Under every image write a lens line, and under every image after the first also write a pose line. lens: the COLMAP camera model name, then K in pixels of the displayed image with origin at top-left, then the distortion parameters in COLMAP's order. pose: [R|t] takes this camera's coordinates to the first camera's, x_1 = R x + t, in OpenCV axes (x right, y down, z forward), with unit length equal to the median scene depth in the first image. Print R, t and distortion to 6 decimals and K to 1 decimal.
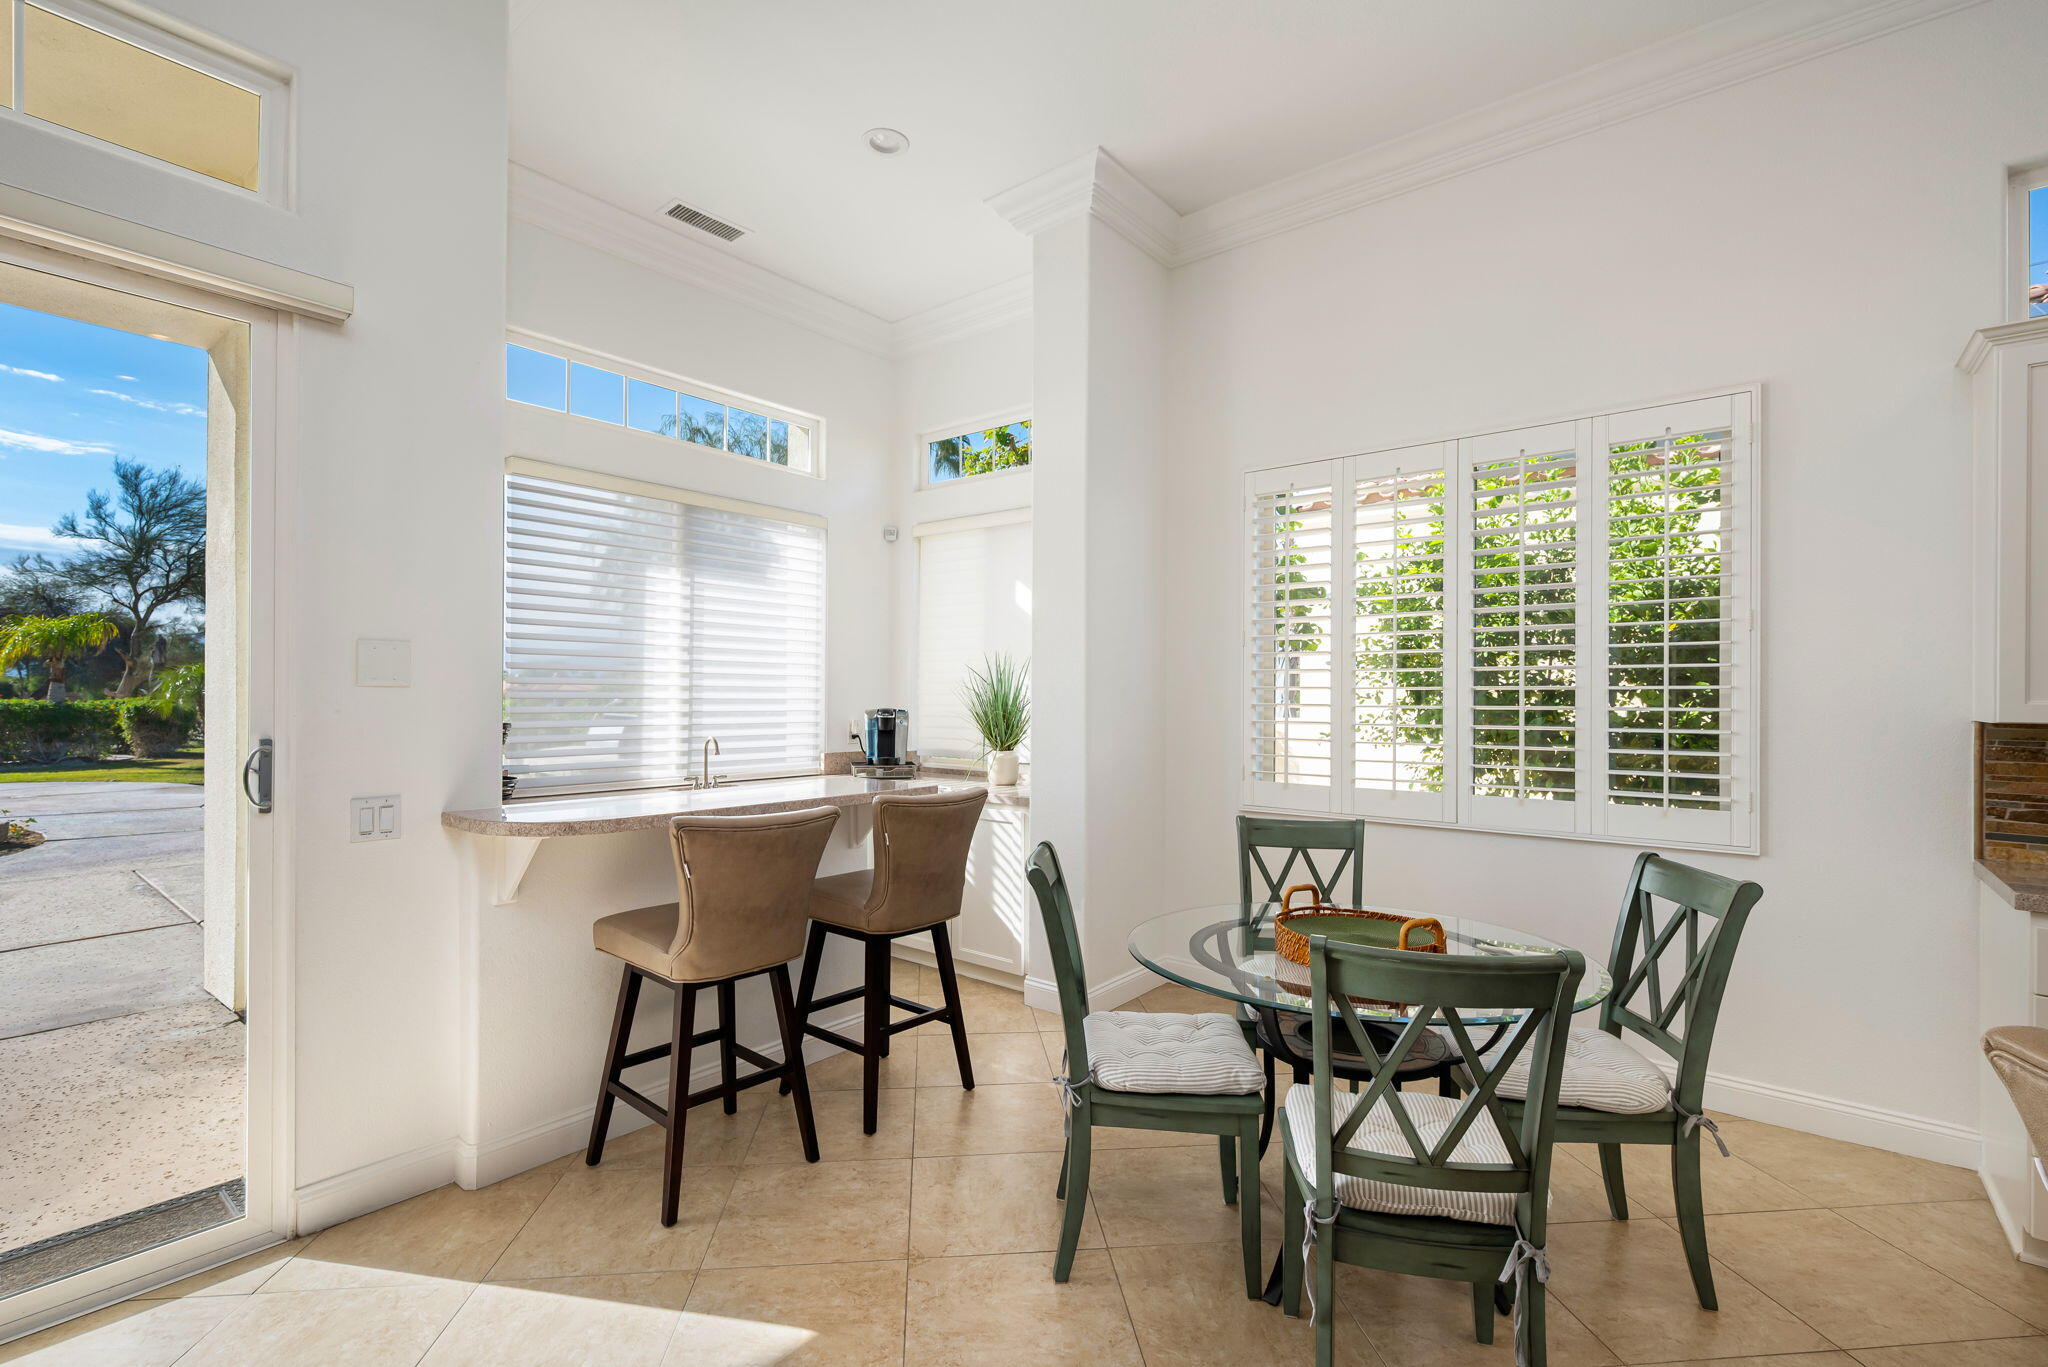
lens RADIAL K [[916.4, 0, 1027.7], [0, 916.4, 692.6], [0, 0, 1]] dist [0.000828, -0.000223]
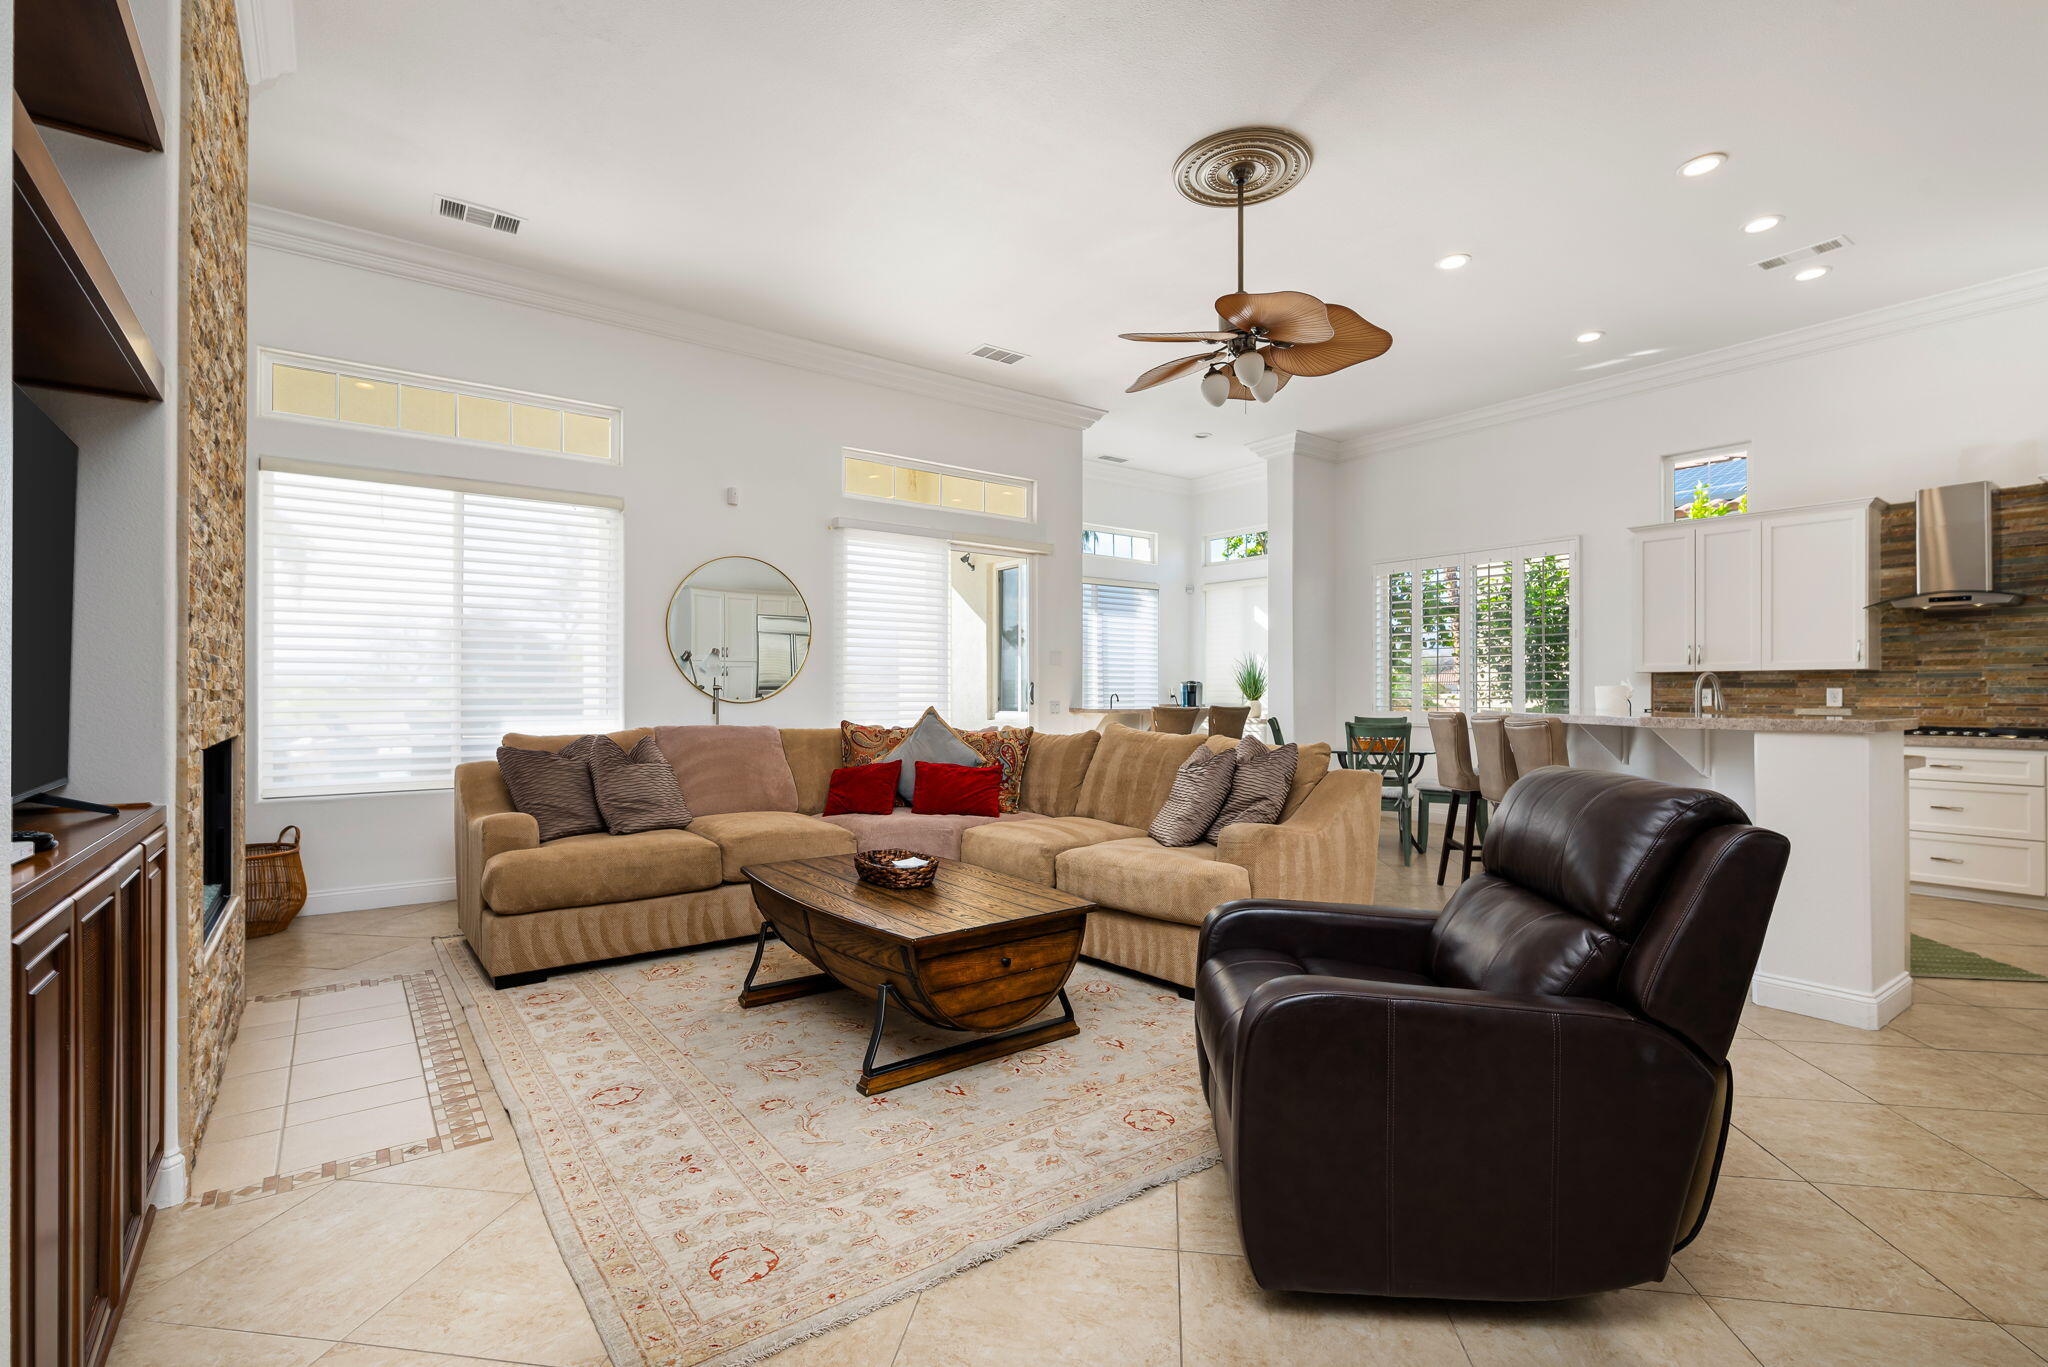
lens RADIAL K [[916.4, 0, 1032.8], [0, 916.4, 691.1], [0, 0, 1]] dist [0.000828, -0.000223]
pose [[0.970368, -0.006895, -0.241534, -0.009354], [0.006910, 0.999976, -0.000786, 0.039189], [0.241533, -0.000907, 0.970392, -1.030804]]
